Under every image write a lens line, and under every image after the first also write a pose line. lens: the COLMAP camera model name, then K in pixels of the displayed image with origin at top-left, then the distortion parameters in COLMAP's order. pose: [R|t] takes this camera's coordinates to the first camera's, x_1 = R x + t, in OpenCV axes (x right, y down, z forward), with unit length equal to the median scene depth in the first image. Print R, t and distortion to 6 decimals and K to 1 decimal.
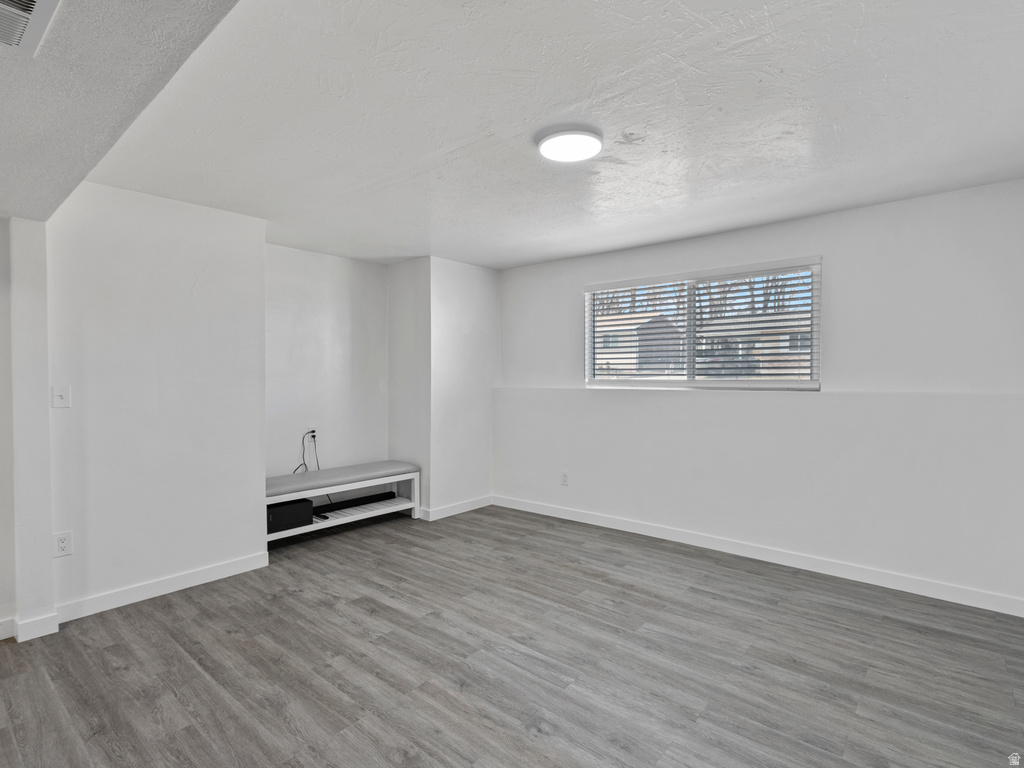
lens RADIAL K [[523.7, 0, 512.0], [0, 523.7, 384.0], [0, 0, 1]] dist [-0.022535, -0.000505]
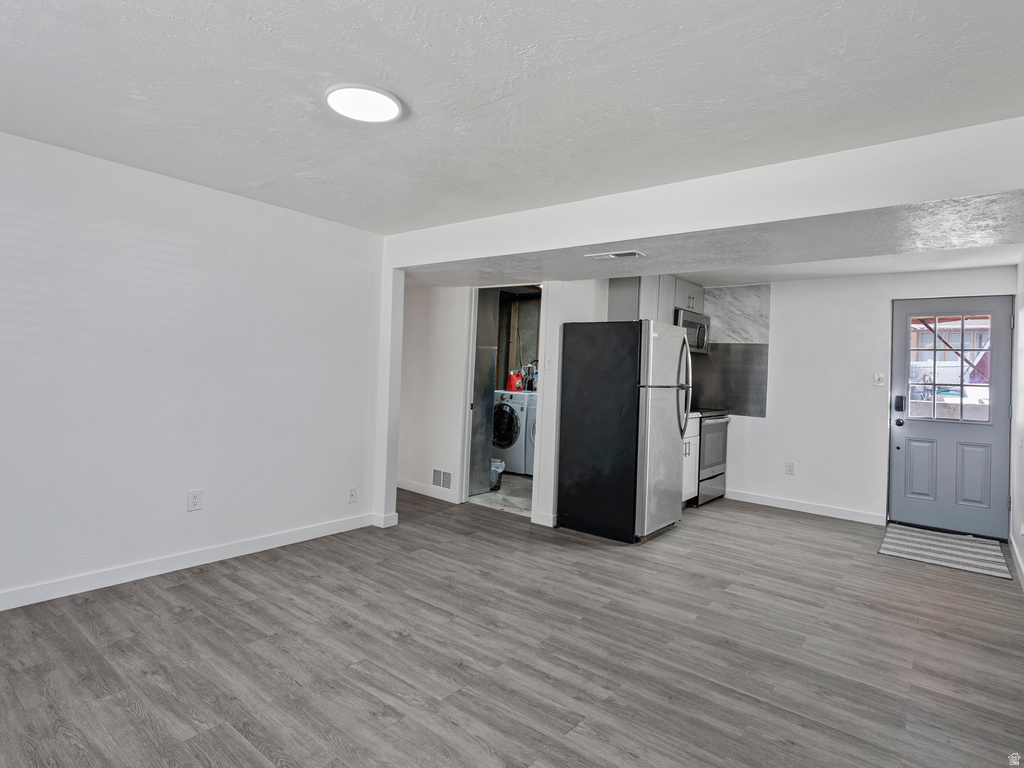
lens RADIAL K [[523.7, 0, 512.0], [0, 523.7, 384.0], [0, 0, 1]] dist [-0.022535, -0.000505]
pose [[-0.998190, -0.041186, -0.043826, -0.124035], [-0.043179, 0.998029, 0.045543, -0.037497], [0.041864, 0.047353, -0.998001, 1.944671]]
